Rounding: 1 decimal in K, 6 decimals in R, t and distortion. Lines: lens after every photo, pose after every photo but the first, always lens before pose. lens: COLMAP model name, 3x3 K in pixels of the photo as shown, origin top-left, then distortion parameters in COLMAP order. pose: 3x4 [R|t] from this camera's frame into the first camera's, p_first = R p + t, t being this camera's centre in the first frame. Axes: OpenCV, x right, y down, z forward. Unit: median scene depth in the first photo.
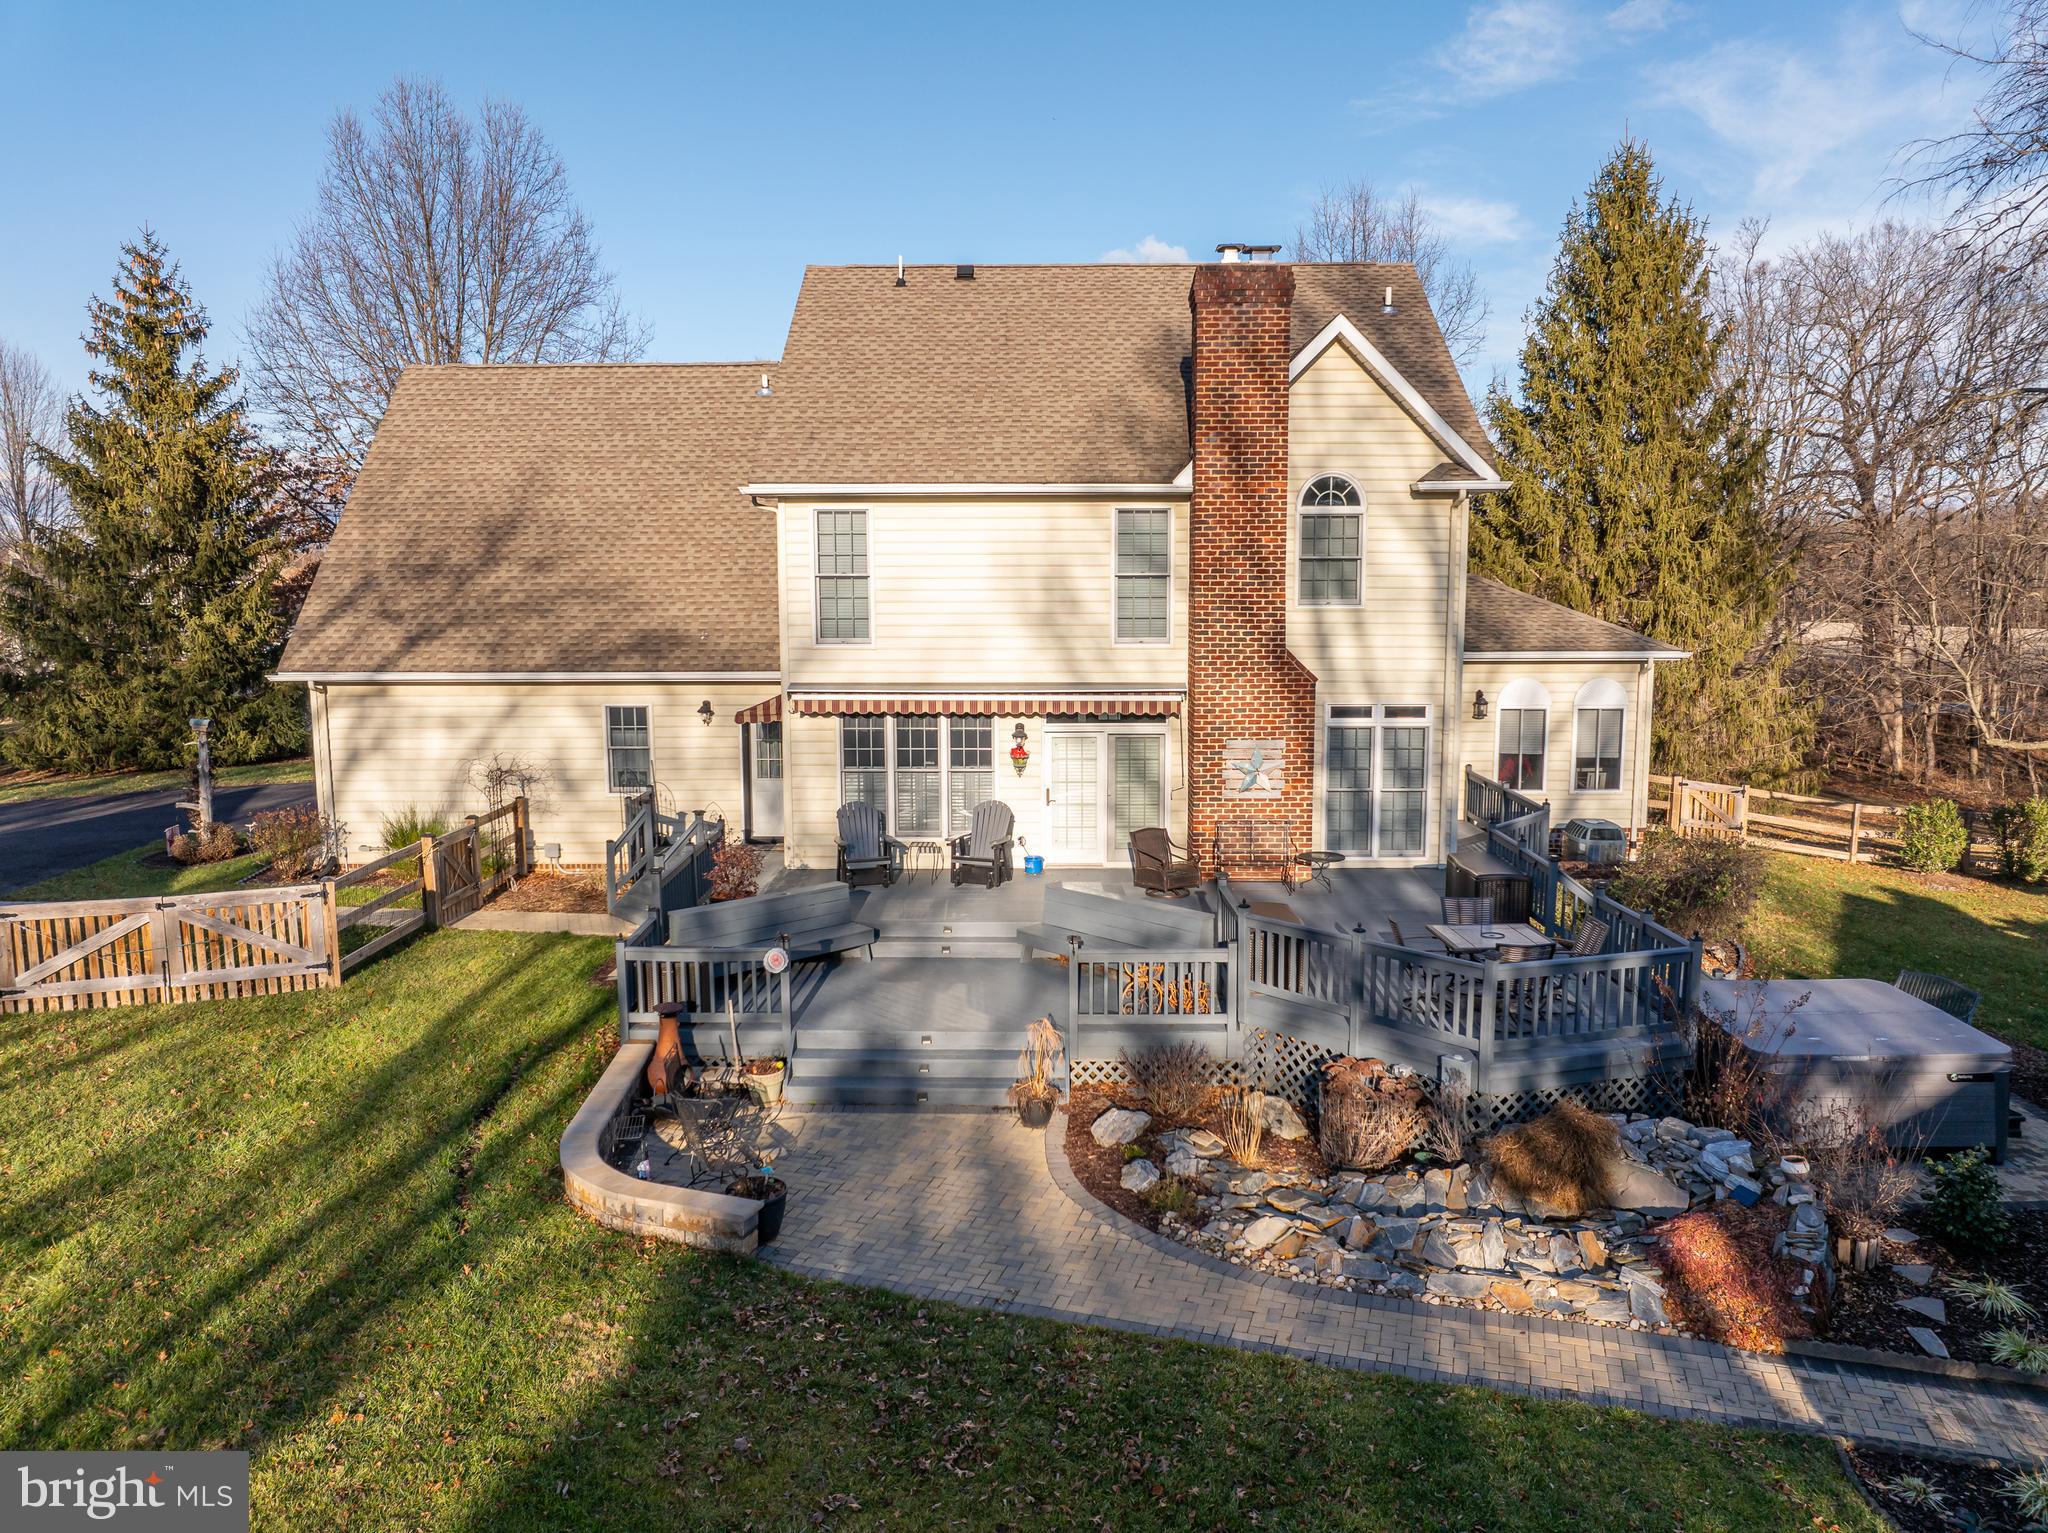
lens RADIAL K [[1447.8, 0, 1023.6], [0, 1447.8, 754.2], [0, 0, 1]] dist [-0.038582, 0.004821]
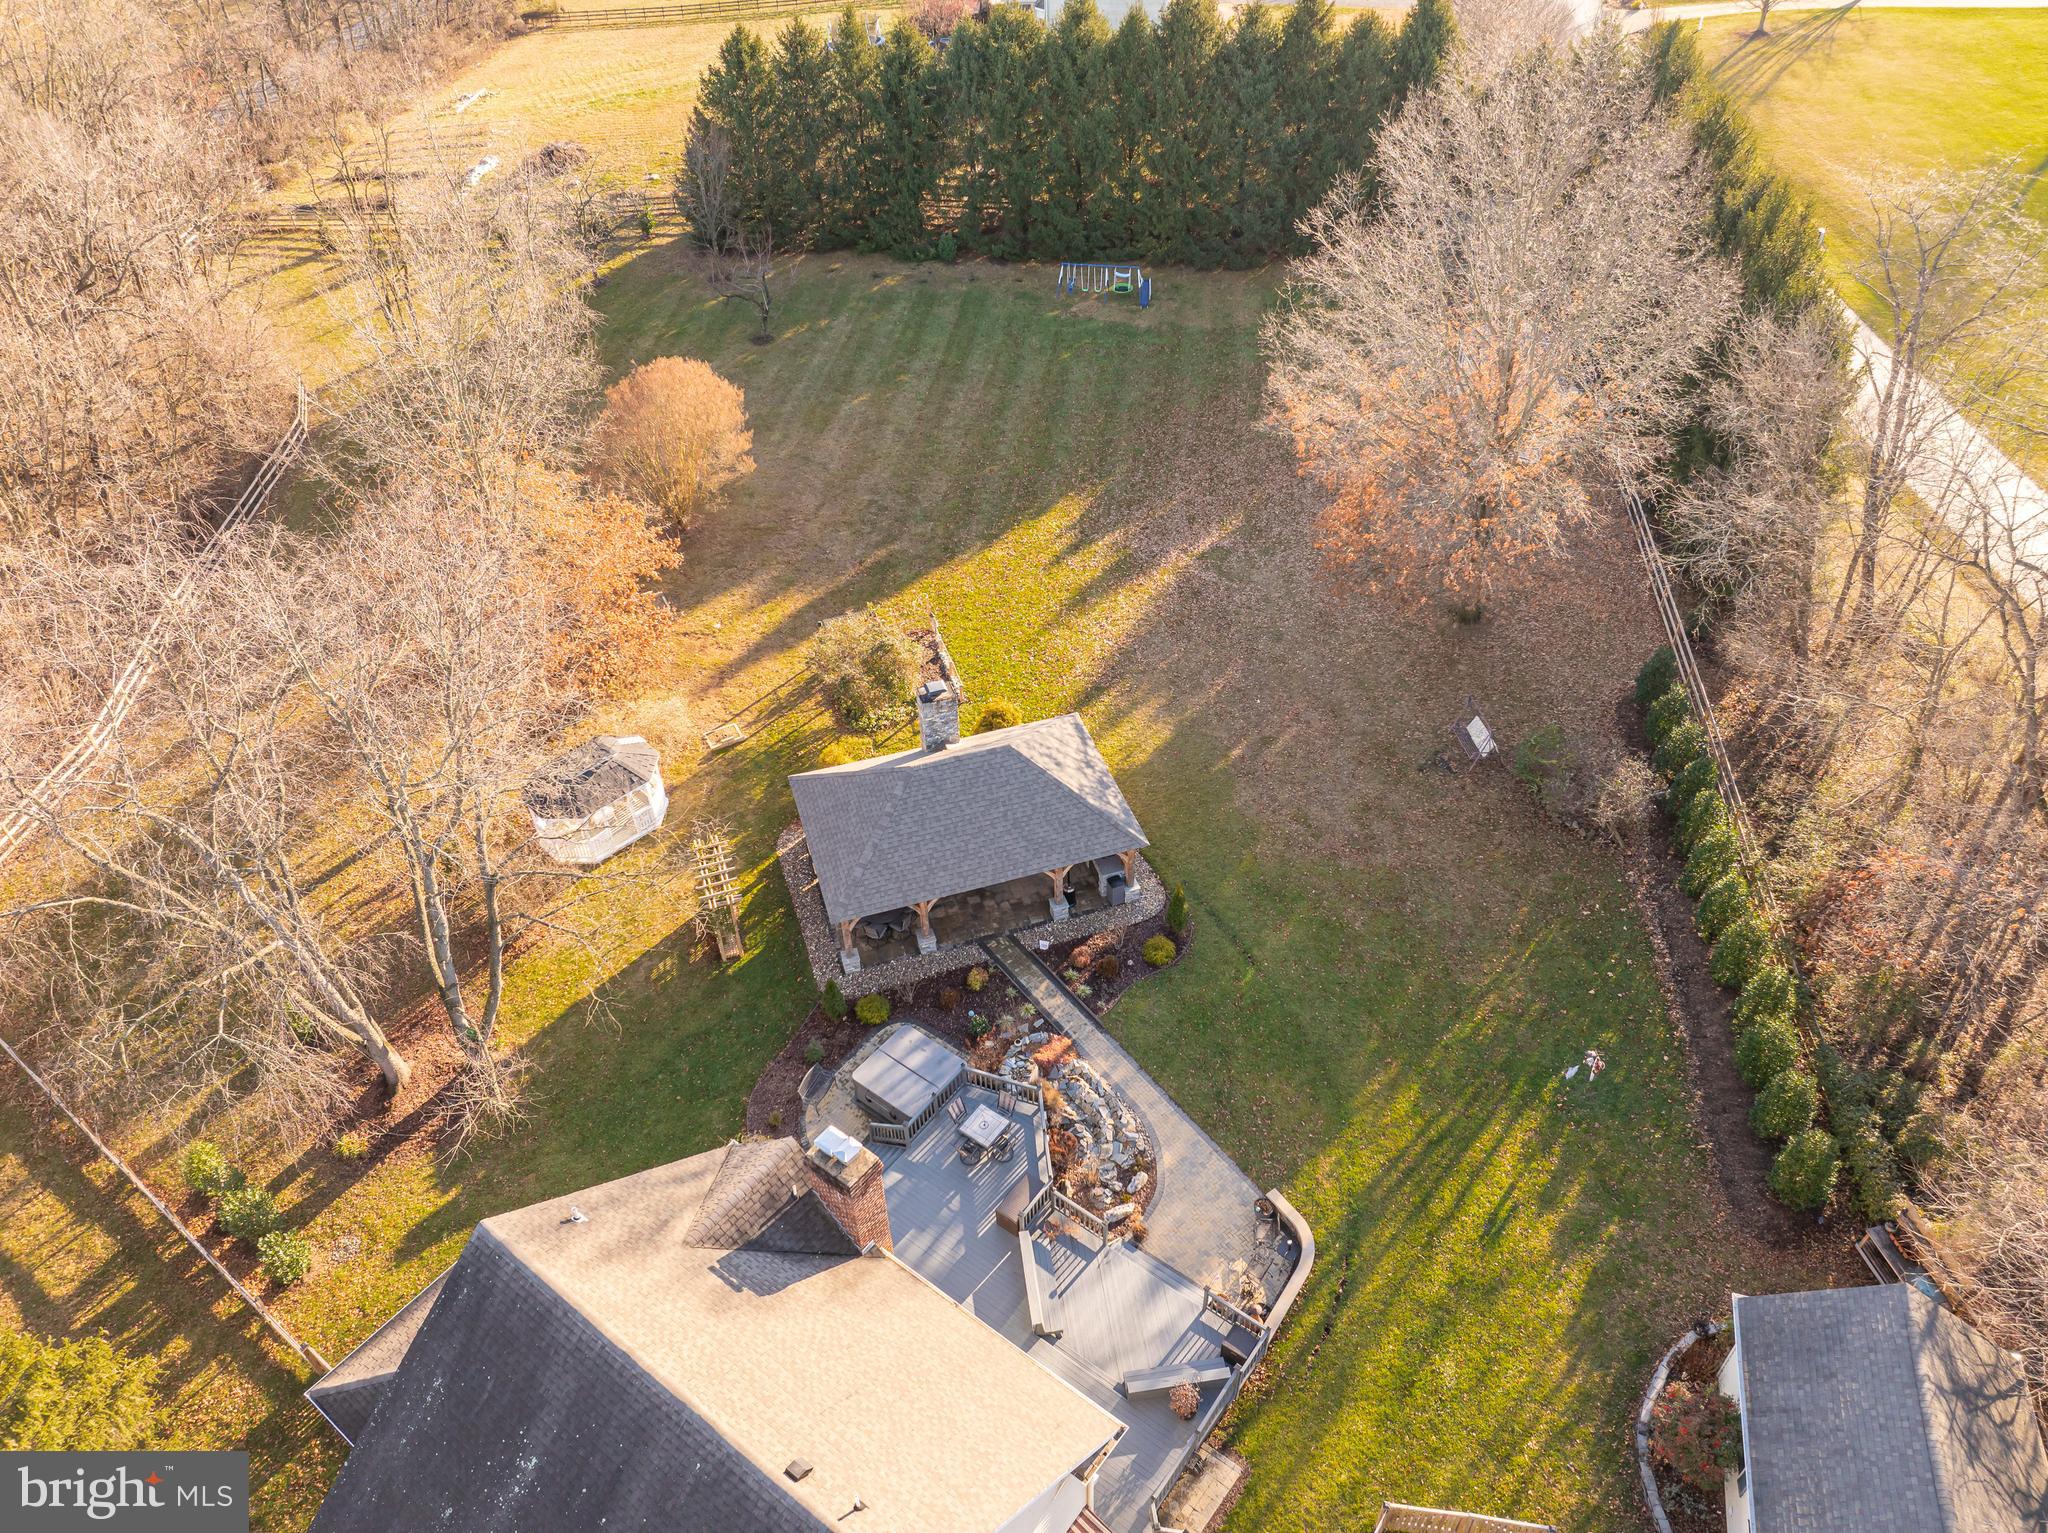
lens RADIAL K [[1447.8, 0, 1032.3], [0, 1447.8, 760.9], [0, 0, 1]] dist [-0.038582, 0.004821]
pose [[-0.803324, -0.372354, 0.464784, -0.503627], [0.104150, 0.680573, 0.725241, -1.550929], [-0.586365, 0.631010, -0.507939, 1.299699]]
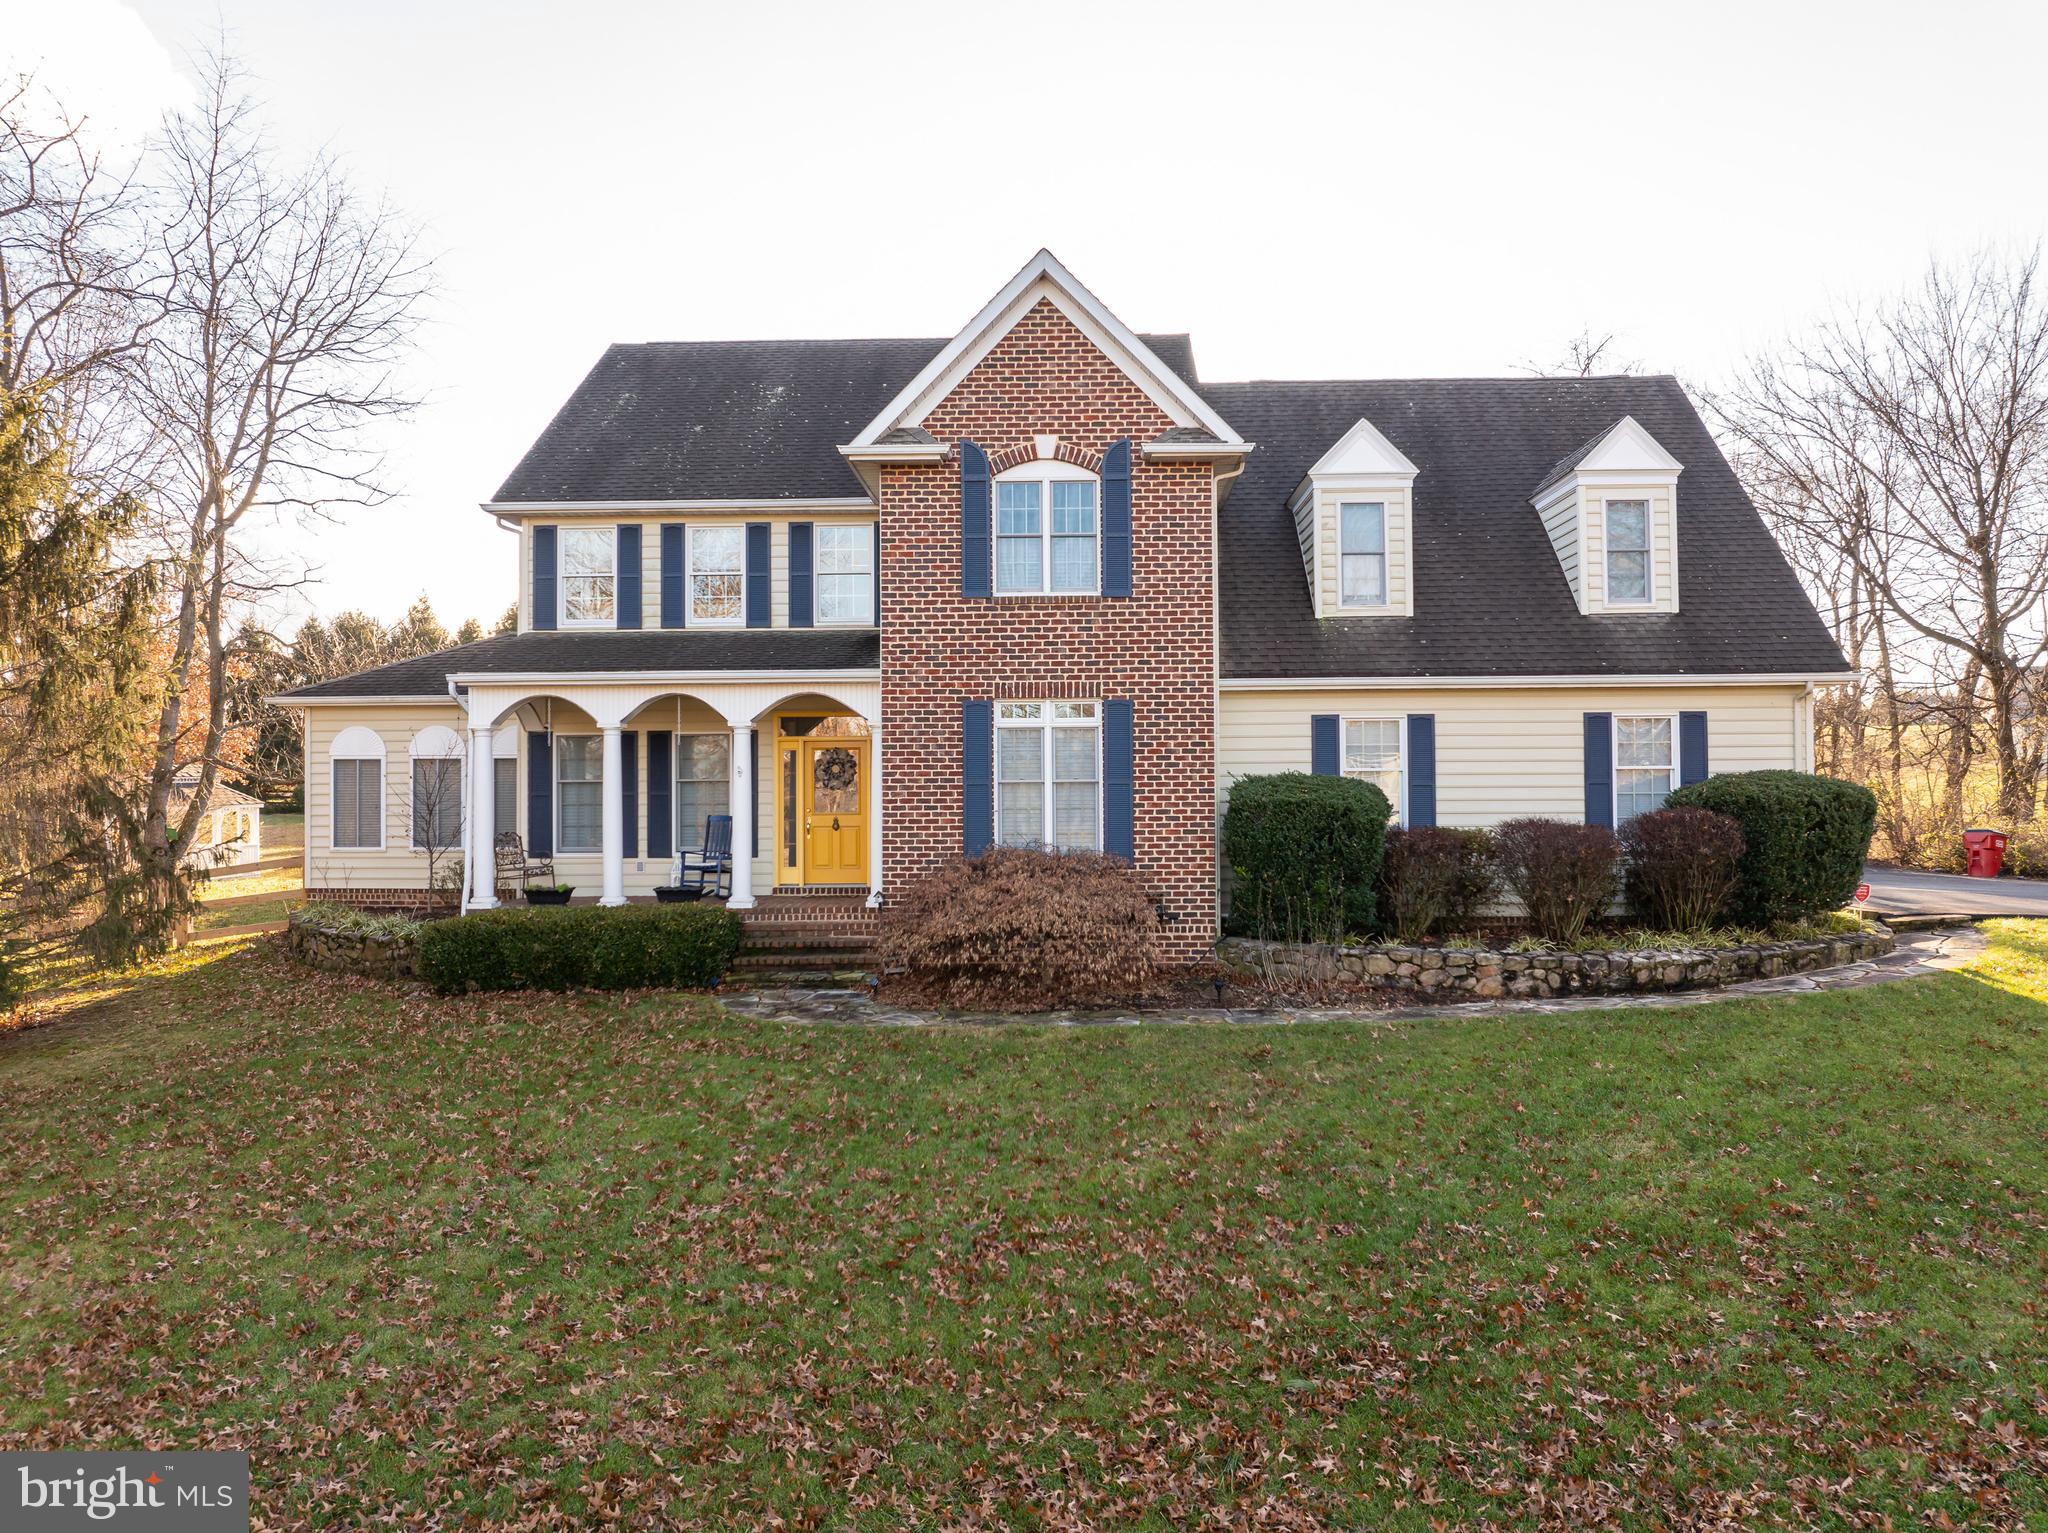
lens RADIAL K [[1447.8, 0, 1033.2], [0, 1447.8, 764.6], [0, 0, 1]] dist [-0.038582, 0.004821]
pose [[-0.999830, 0.011051, 0.014748, -0.061895], [0.012703, 0.993041, 0.117081, -0.185073], [-0.013352, 0.117248, -0.993013, 2.492029]]
